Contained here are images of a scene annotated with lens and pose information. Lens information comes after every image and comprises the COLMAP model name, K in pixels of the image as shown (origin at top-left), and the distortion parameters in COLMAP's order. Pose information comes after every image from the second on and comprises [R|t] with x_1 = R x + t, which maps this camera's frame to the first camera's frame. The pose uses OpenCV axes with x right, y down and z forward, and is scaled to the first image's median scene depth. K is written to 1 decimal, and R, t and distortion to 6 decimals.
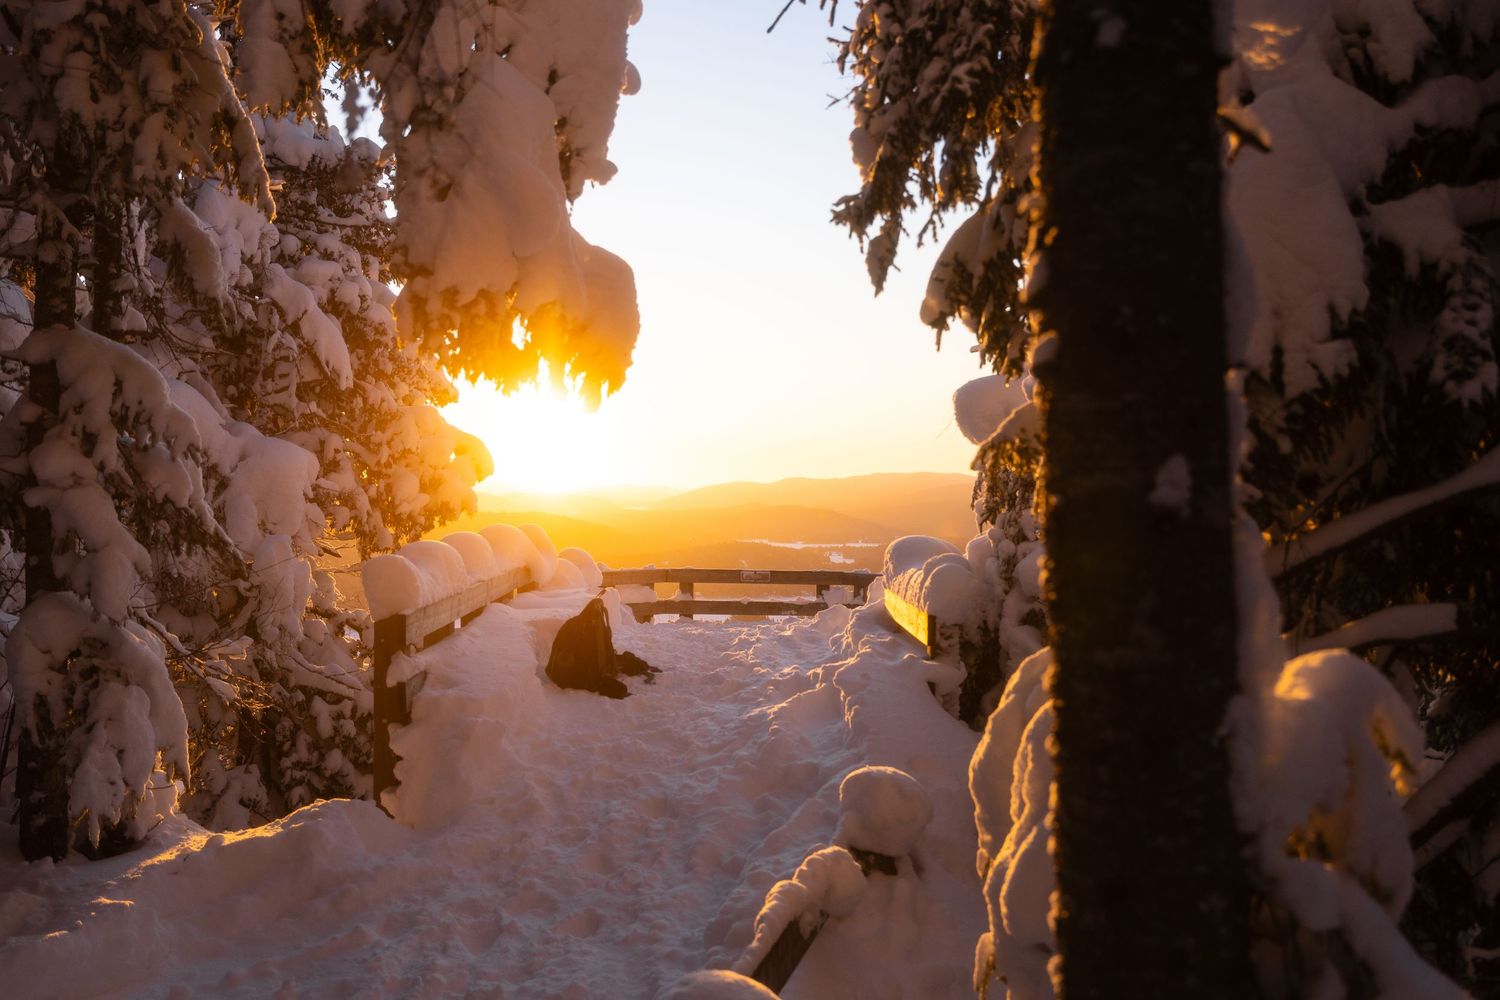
lens RADIAL K [[1434.6, 0, 750.0], [0, 1434.6, 500.0], [0, 0, 1]] dist [0.010643, 0.013824]
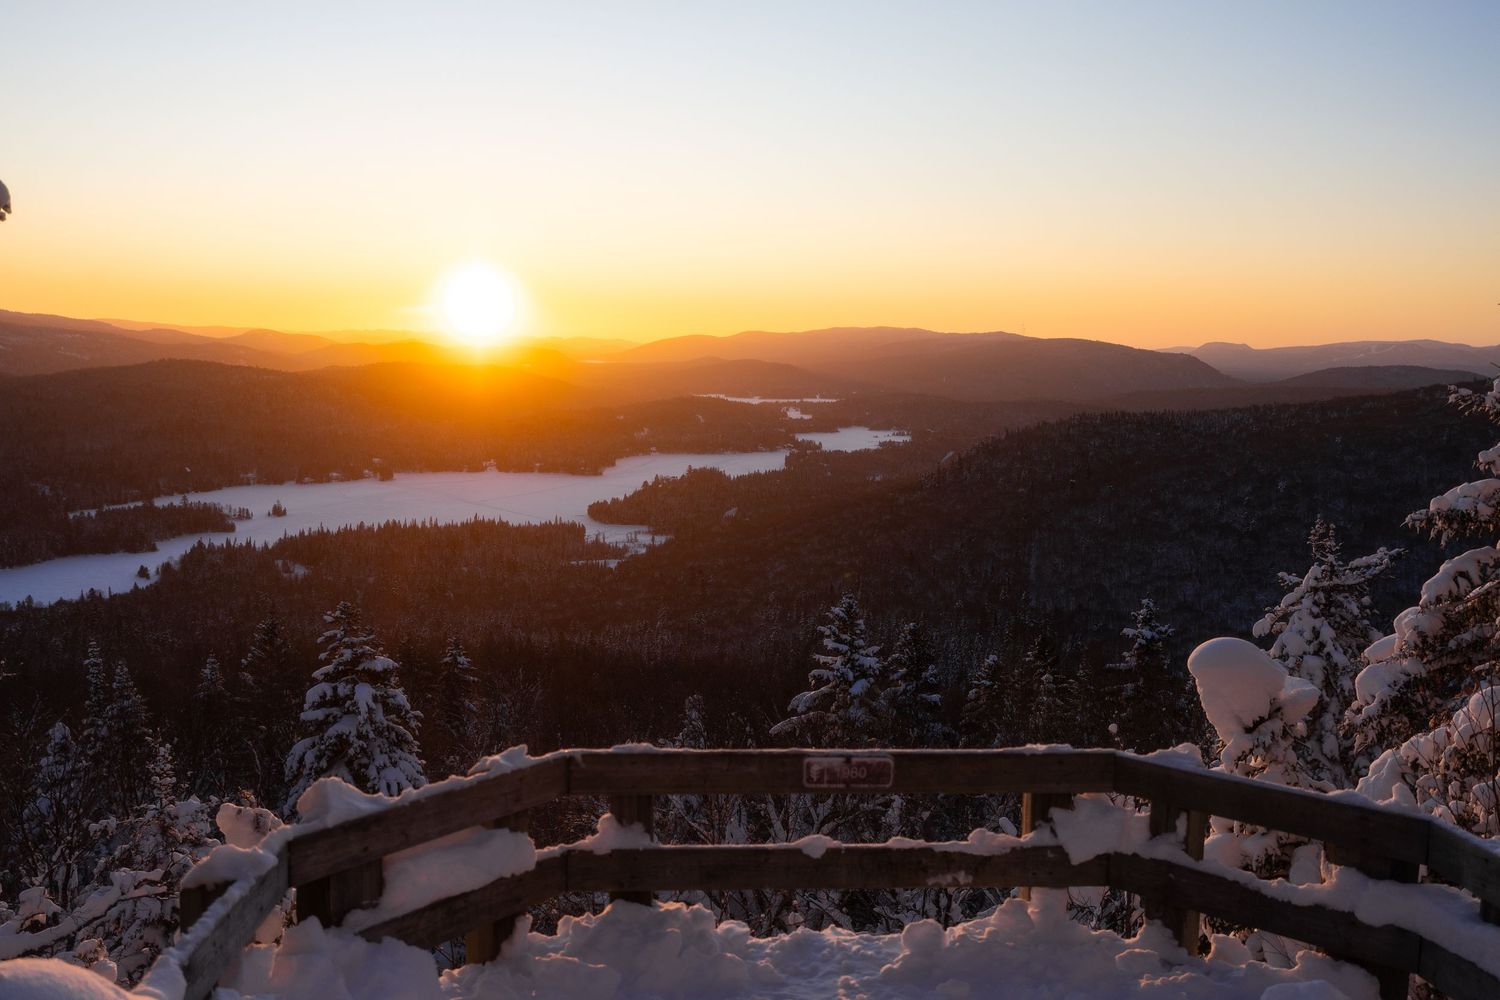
lens RADIAL K [[1437.8, 0, 750.0], [0, 1437.8, 500.0], [0, 0, 1]] dist [-0.007674, -0.001052]
pose [[0.999505, 0.003330, 0.031281, -0.048284], [-0.006495, 0.994800, 0.101638, -0.067157], [-0.030780, -0.101791, 0.994330, 1.175729]]
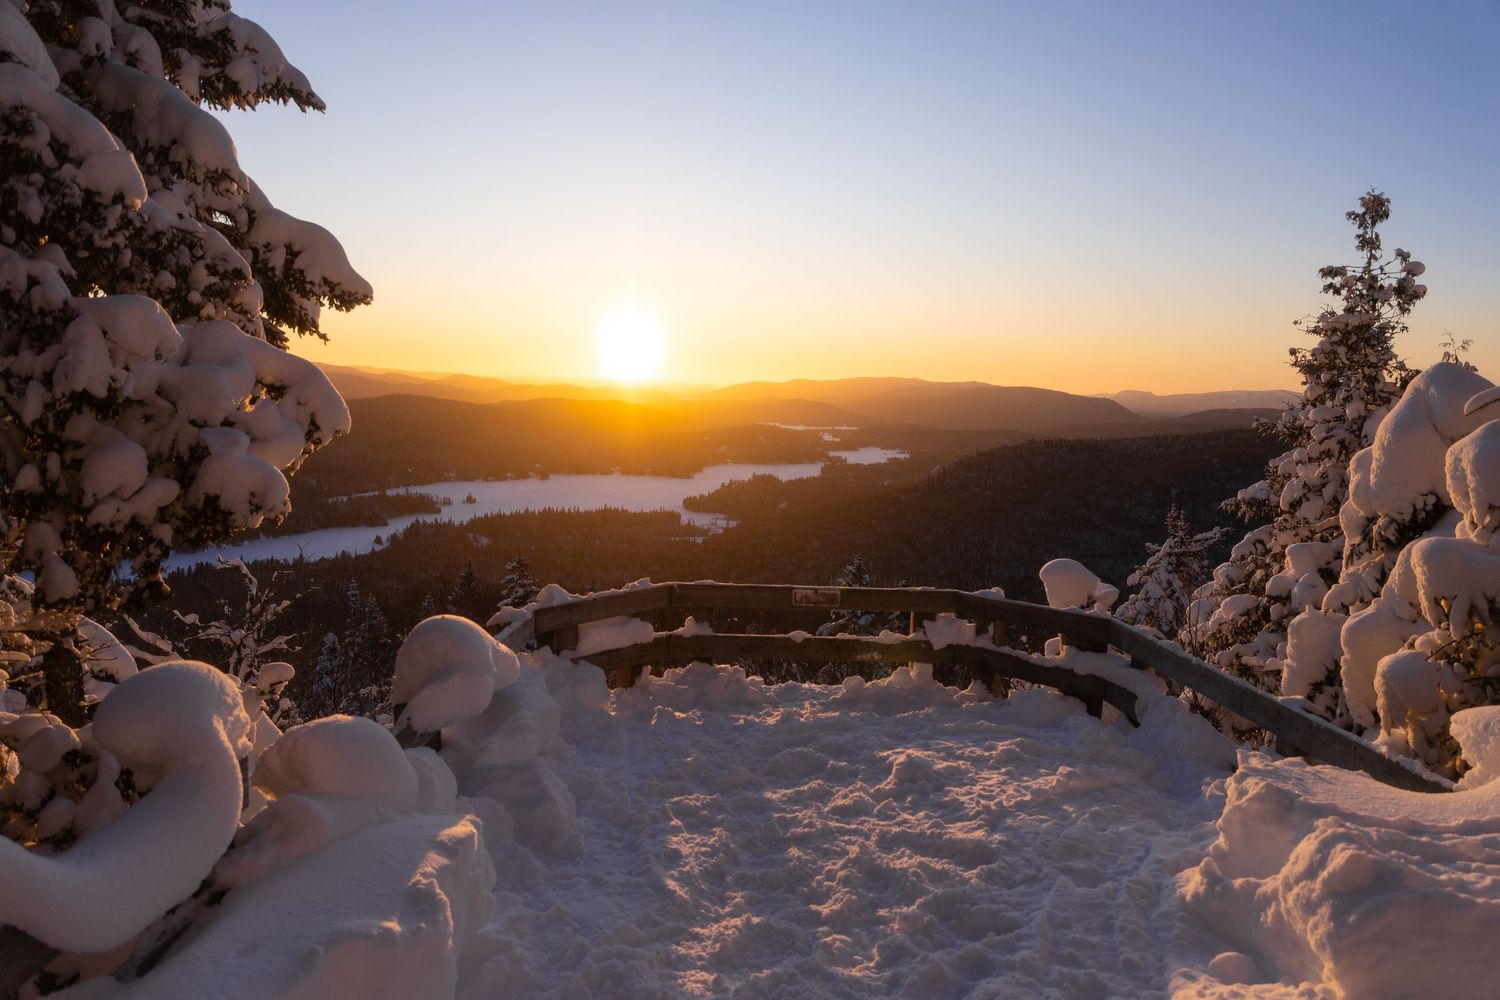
lens RADIAL K [[1006.1, 0, 750.0], [0, 1006.1, 500.0], [0, 0, 1]] dist [0.001091, 0.000139]
pose [[0.999714, 0.019048, -0.014490, -0.032350], [-0.017423, 0.994316, 0.105031, -0.055681], [0.016408, -0.104749, 0.994363, 0.986449]]
